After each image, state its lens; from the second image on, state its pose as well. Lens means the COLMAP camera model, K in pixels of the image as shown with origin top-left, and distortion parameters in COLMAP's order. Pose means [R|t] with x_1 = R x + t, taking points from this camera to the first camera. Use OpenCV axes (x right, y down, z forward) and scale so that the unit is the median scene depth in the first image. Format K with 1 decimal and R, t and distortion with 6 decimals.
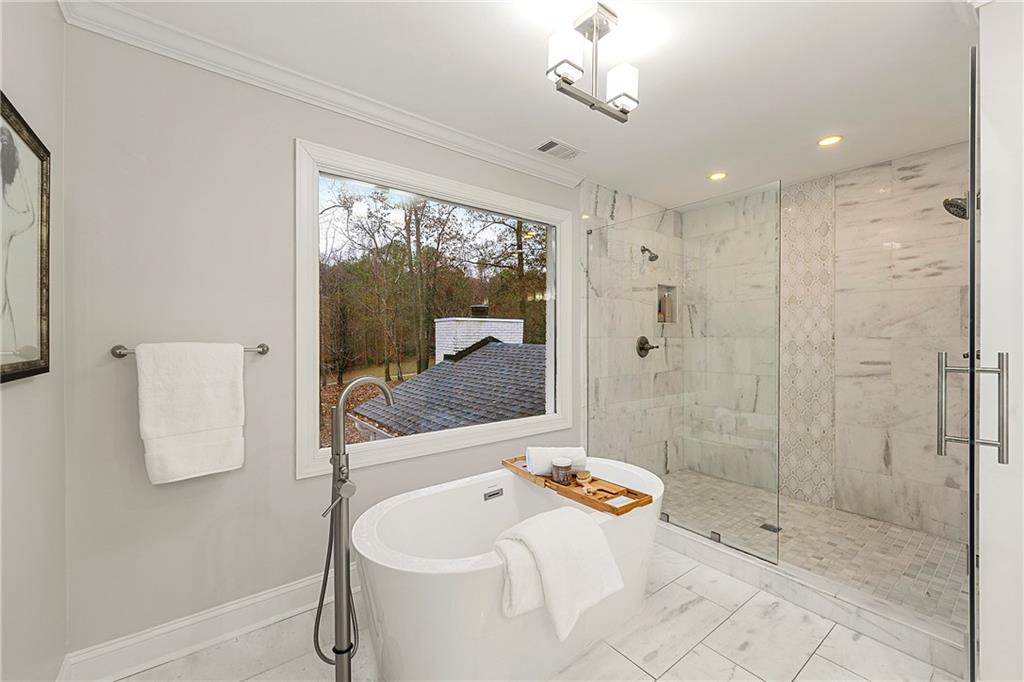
lens RADIAL K [[416.3, 0, 512.0], [0, 416.3, 341.0], [0, 0, 1]] dist [0.027009, 0.000130]
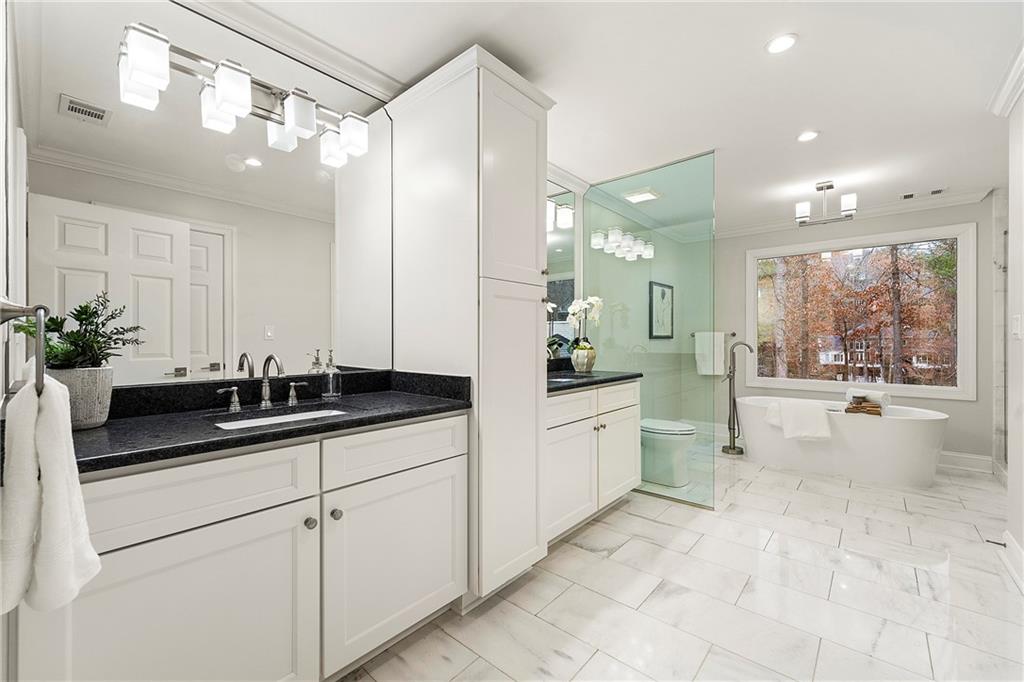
lens RADIAL K [[416.3, 0, 512.0], [0, 416.3, 341.0], [0, 0, 1]] dist [0.027009, 0.000130]
pose [[0.184415, 0.005767, -0.982832, 1.872970], [-0.005582, 0.999973, 0.004820, 0.061188], [0.982833, 0.004597, 0.184442, -0.920903]]
